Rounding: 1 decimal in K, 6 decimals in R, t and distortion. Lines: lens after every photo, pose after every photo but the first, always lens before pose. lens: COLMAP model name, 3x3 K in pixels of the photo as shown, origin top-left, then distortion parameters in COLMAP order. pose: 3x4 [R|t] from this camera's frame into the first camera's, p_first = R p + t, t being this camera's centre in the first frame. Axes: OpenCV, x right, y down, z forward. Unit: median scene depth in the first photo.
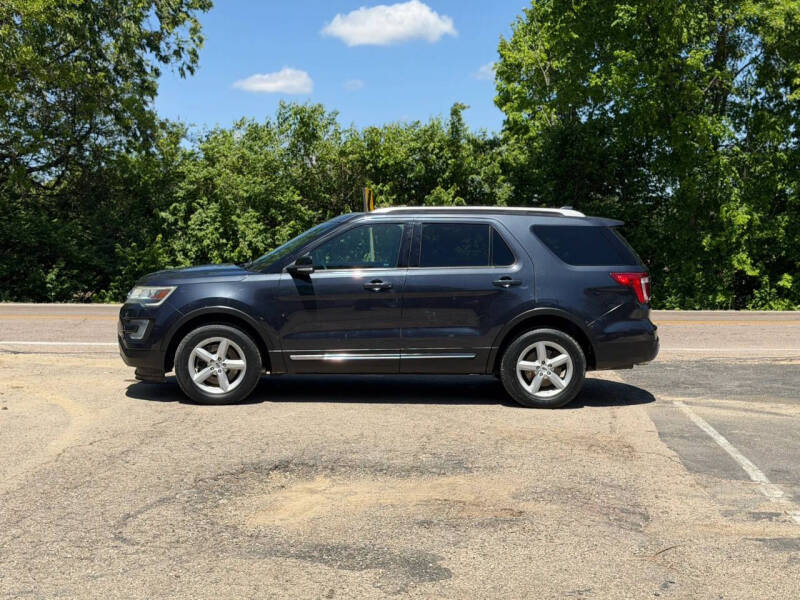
lens RADIAL K [[1172.2, 0, 400.0], [0, 1172.2, 300.0], [0, 0, 1]] dist [0.136092, -0.088886]
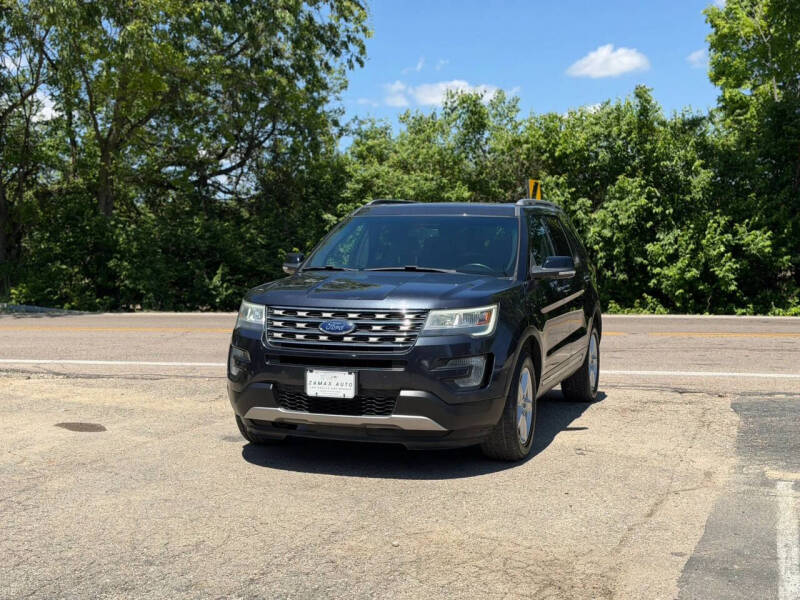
lens RADIAL K [[1119.1, 0, 400.0], [0, 1119.1, 300.0], [0, 0, 1]] dist [0.183564, -0.379535]
pose [[0.970345, -0.007021, -0.241624, 0.072434], [0.007396, 0.999972, 0.000644, -0.005536], [0.241613, -0.002412, 0.970370, 0.141505]]
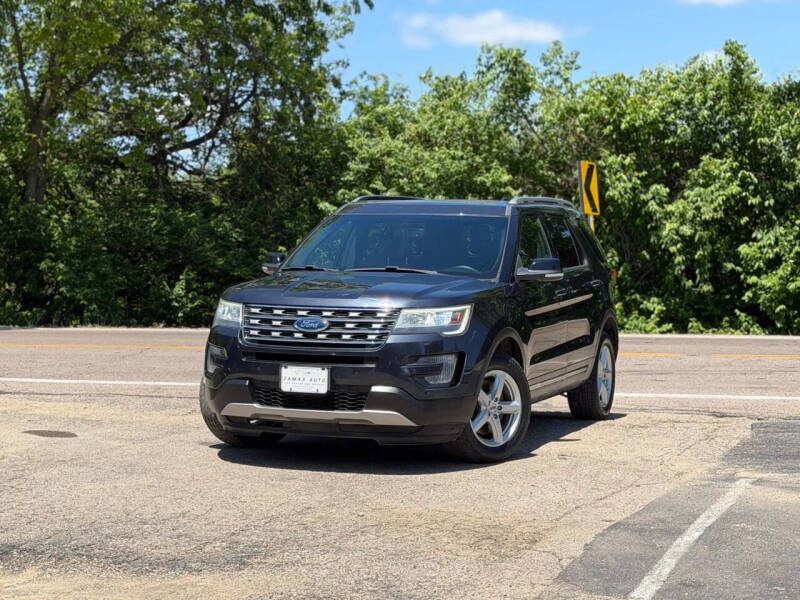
lens RADIAL K [[1685.2, 0, 381.6], [0, 1685.2, 300.6], [0, 0, 1]] dist [0.105432, -0.022738]
pose [[0.960892, -0.002192, -0.276915, 0.119333], [-0.001837, 0.999896, -0.014289, 0.000449], [0.276918, 0.014239, 0.960788, 0.017760]]
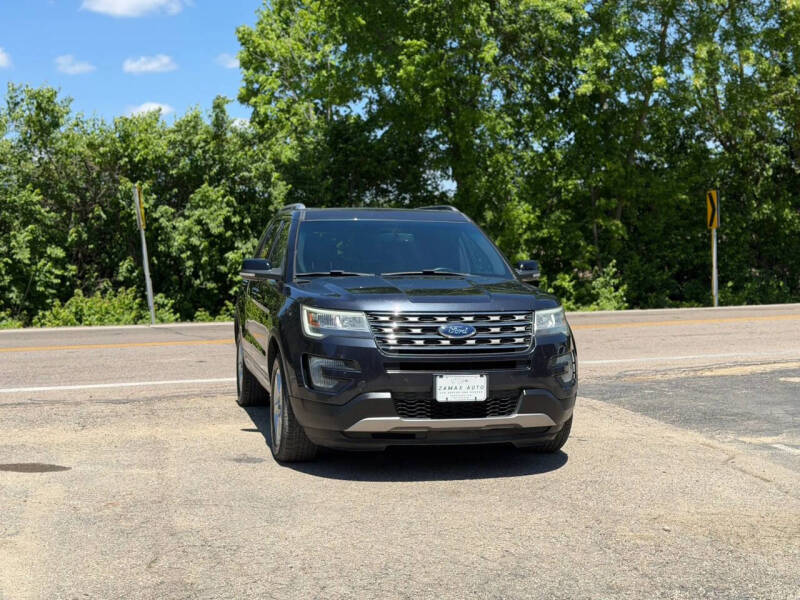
lens RADIAL K [[1119.1, 0, 400.0], [0, 1119.1, 300.0], [0, 0, 1]] dist [0.183564, -0.379535]
pose [[0.953380, -0.034425, 0.299804, -0.085698], [0.034991, 0.999382, 0.003483, -0.007515], [-0.299738, 0.007169, 0.953994, 0.146924]]
